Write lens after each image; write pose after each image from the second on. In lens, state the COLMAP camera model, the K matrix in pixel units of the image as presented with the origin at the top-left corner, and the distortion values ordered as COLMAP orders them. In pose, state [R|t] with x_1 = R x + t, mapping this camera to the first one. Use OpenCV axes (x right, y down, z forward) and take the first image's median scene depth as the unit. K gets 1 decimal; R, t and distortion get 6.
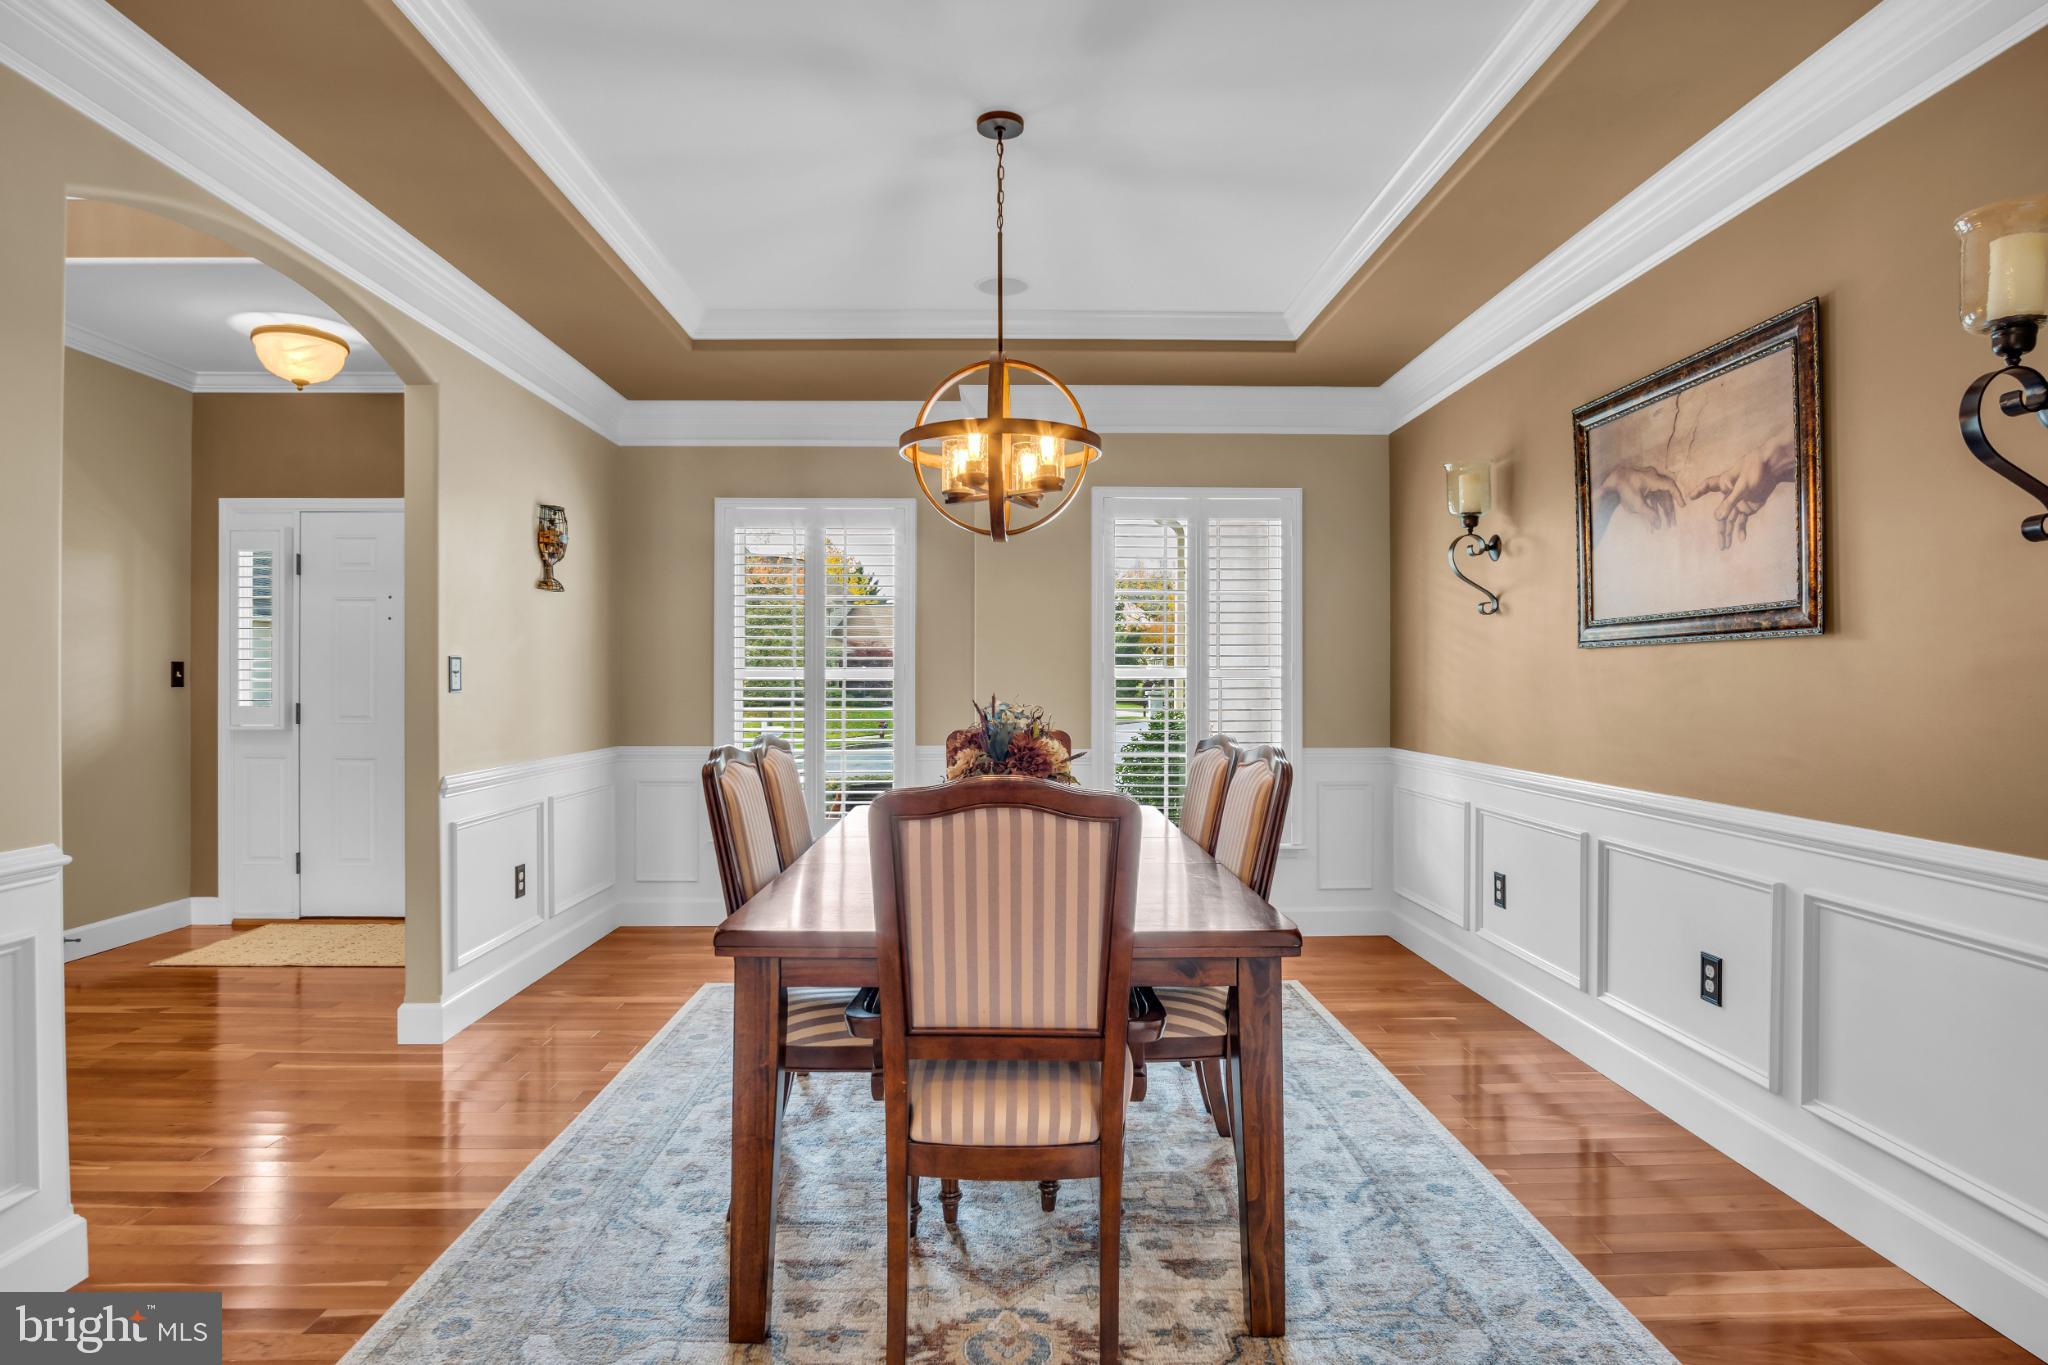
lens RADIAL K [[1116.5, 0, 1016.0], [0, 1116.5, 684.3], [0, 0, 1]] dist [-0.001072, 0.000807]
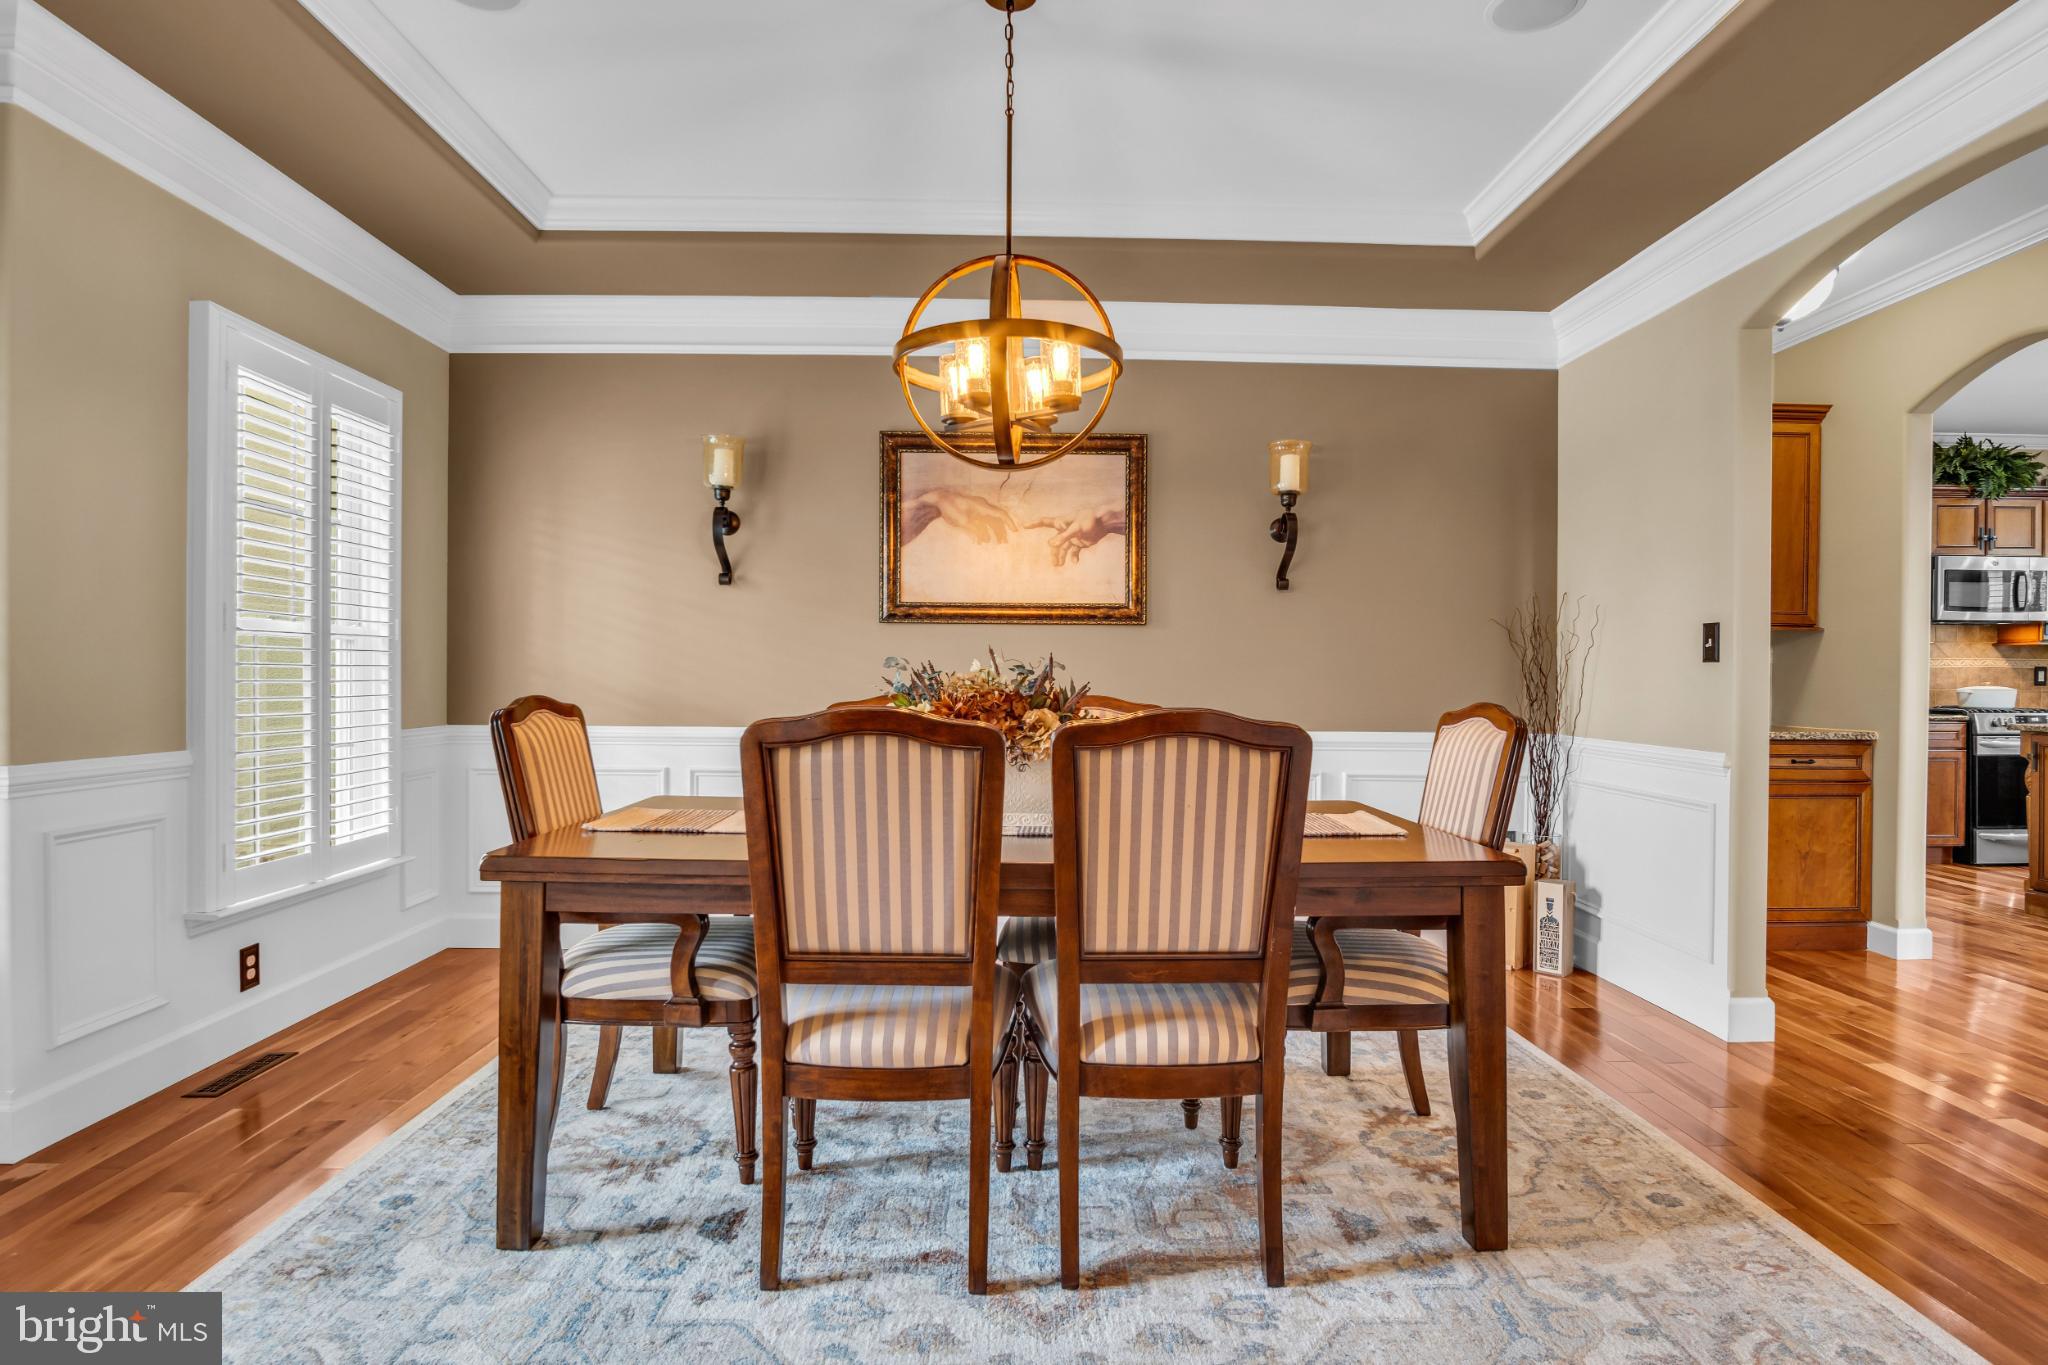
lens RADIAL K [[1116.5, 0, 1018.3], [0, 1116.5, 684.0], [0, 0, 1]] dist [-0.001072, 0.000807]
pose [[0.000248, -0.006522, 0.999979, -0.946291], [-0.002131, 0.999976, 0.006522, 0.035868], [-0.999998, -0.002133, 0.000234, 1.062470]]
